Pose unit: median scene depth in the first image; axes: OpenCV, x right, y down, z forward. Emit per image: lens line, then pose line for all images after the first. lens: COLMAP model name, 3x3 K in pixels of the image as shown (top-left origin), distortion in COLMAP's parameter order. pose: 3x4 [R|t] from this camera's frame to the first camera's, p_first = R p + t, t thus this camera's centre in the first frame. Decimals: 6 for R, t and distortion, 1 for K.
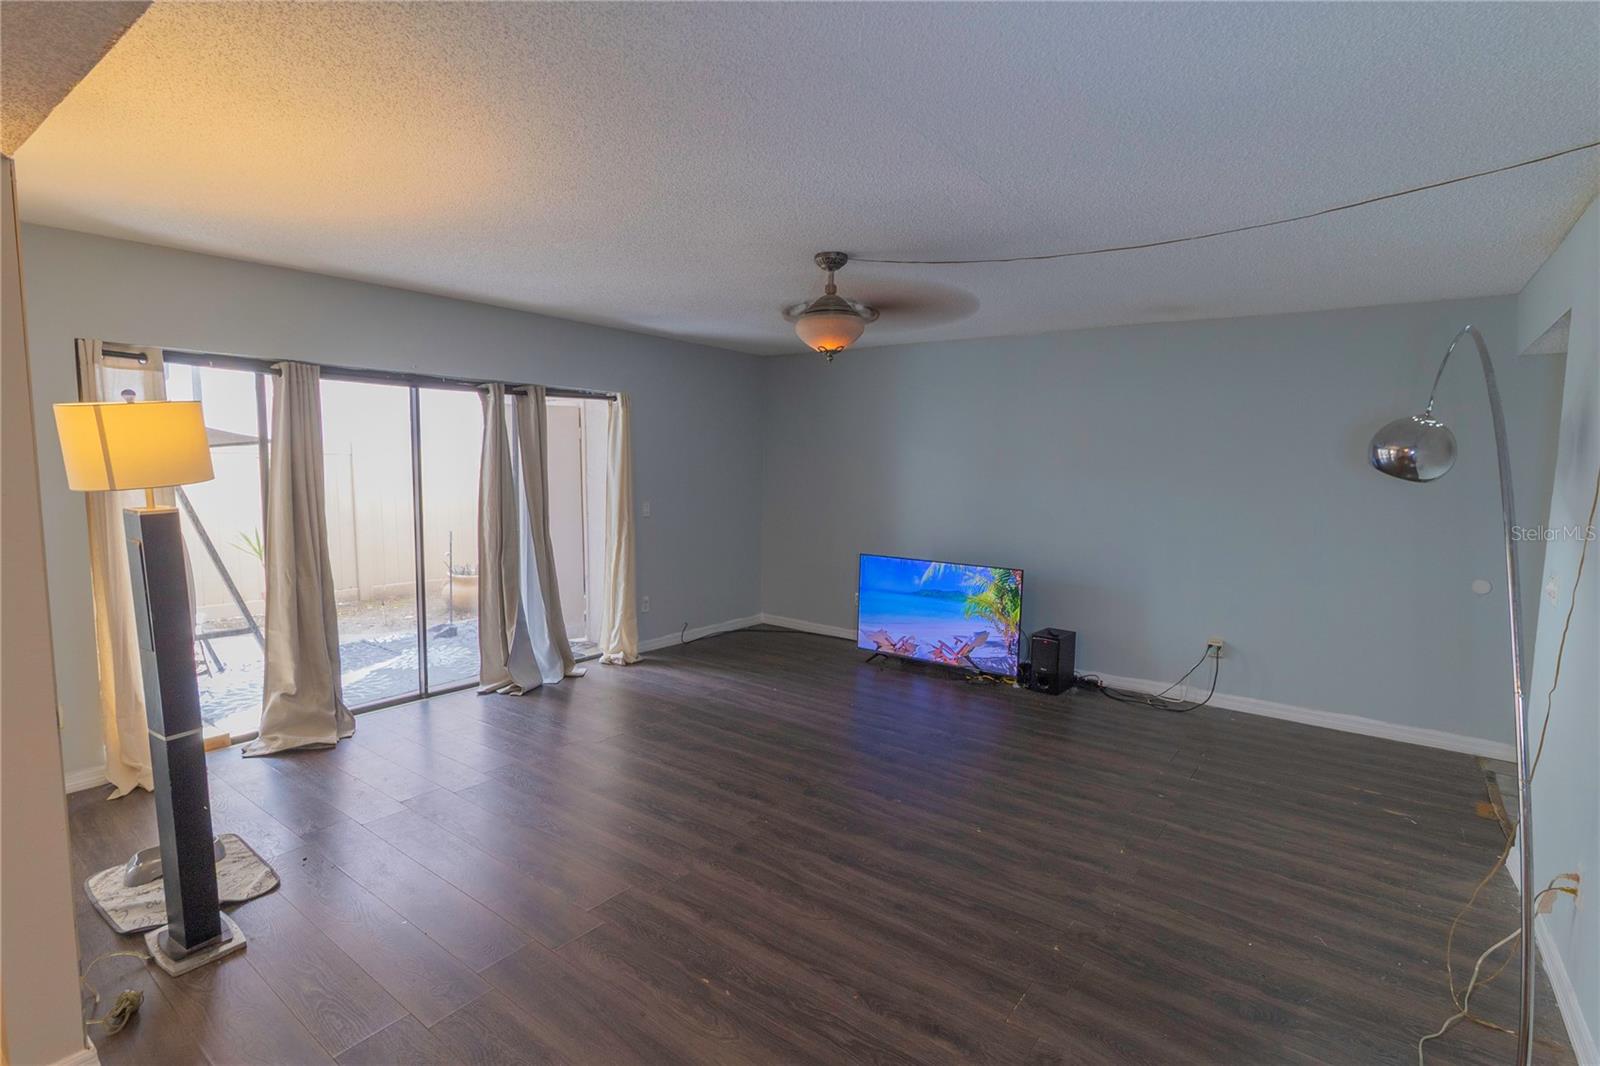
lens RADIAL K [[760.6, 0, 809.1], [0, 760.6, 535.2], [0, 0, 1]] dist [-0.004688, -0.002669]
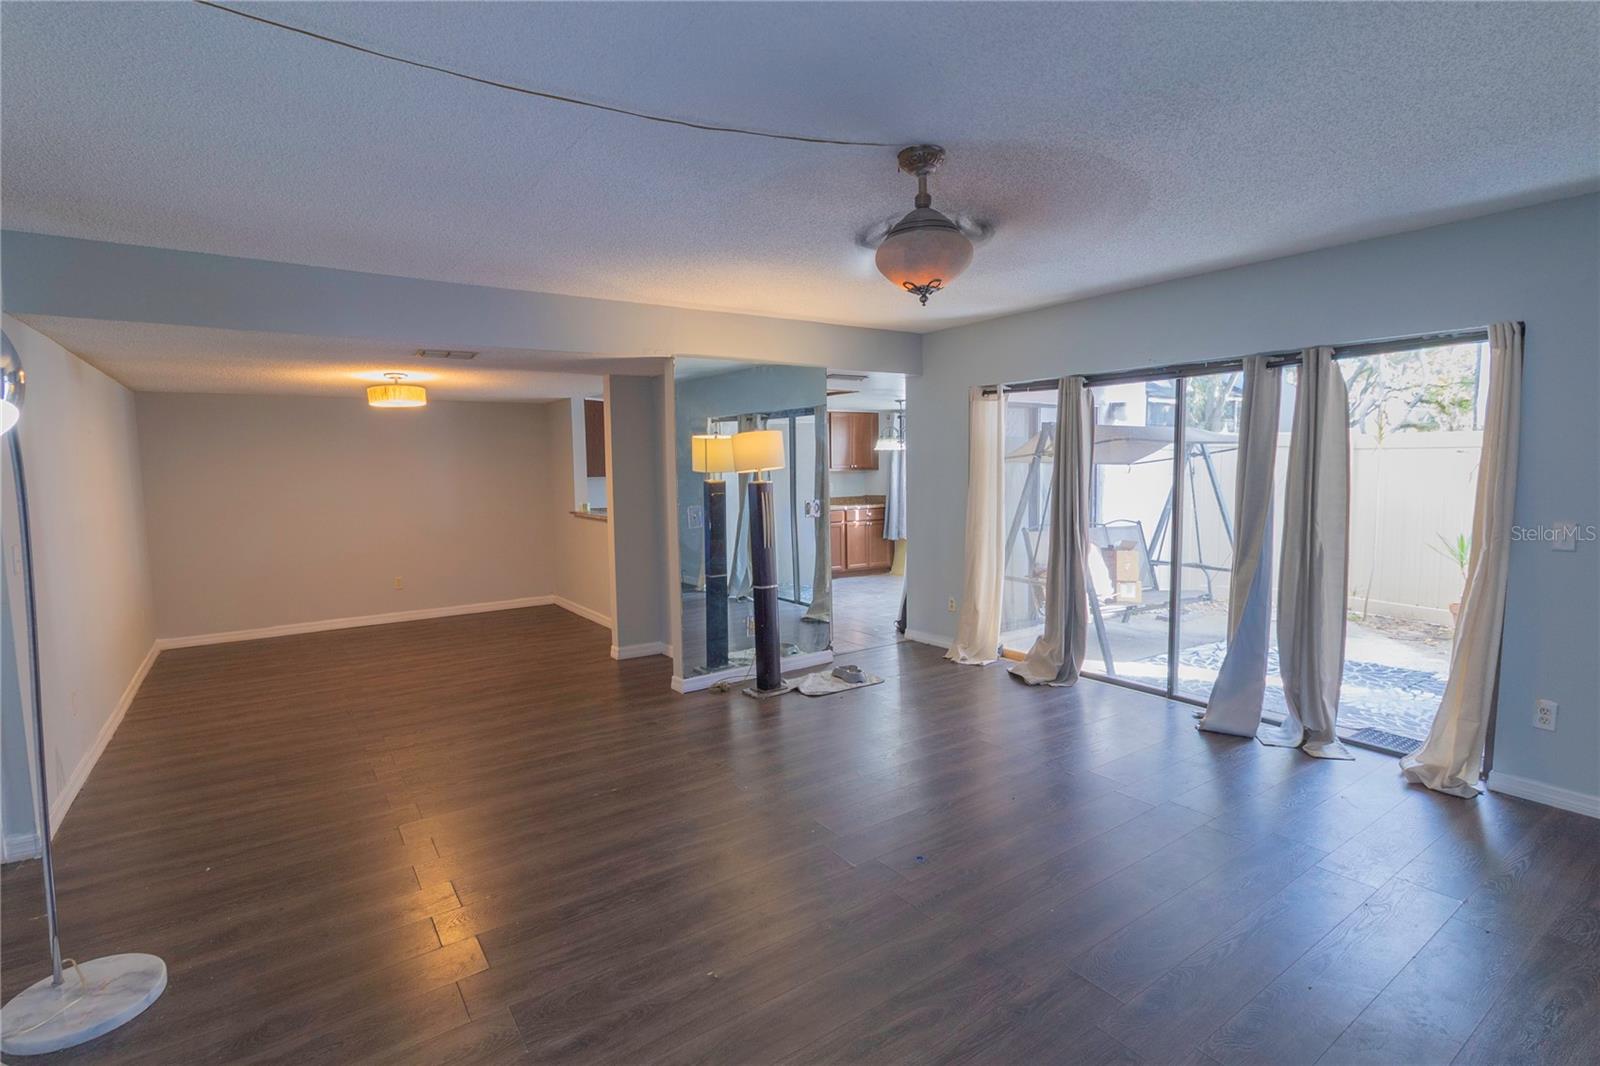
lens RADIAL K [[760.6, 0, 802.8], [0, 760.6, 533.3], [0, 0, 1]] dist [-0.004688, -0.002669]
pose [[-0.314991, 0.076194, -0.946031, 0.518056], [-0.080554, 0.991029, 0.106640, -0.057320], [0.945670, 0.109797, -0.306027, 0.786108]]
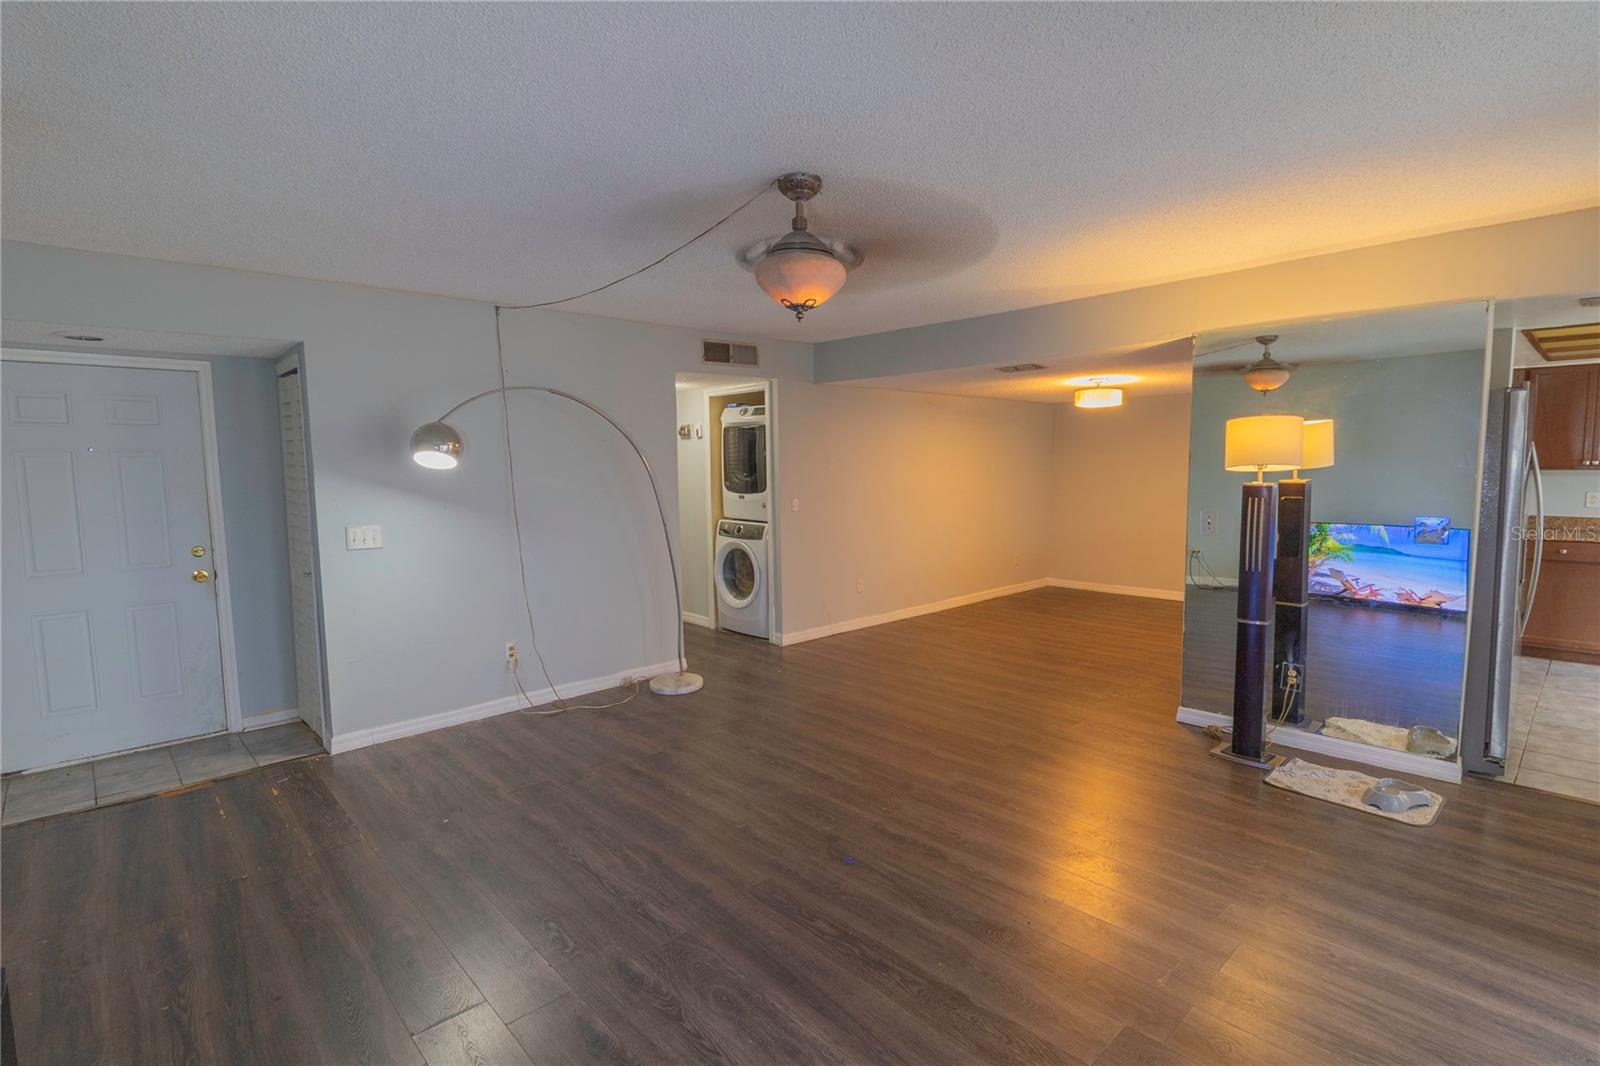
lens RADIAL K [[760.6, 0, 802.1], [0, 760.6, 531.0], [0, 0, 1]] dist [-0.004688, -0.002669]
pose [[-0.982740, -0.020669, 0.183832, -0.081123], [0.014190, 0.982388, 0.186312, -0.113397], [-0.184446, 0.185705, -0.965139, 1.227004]]
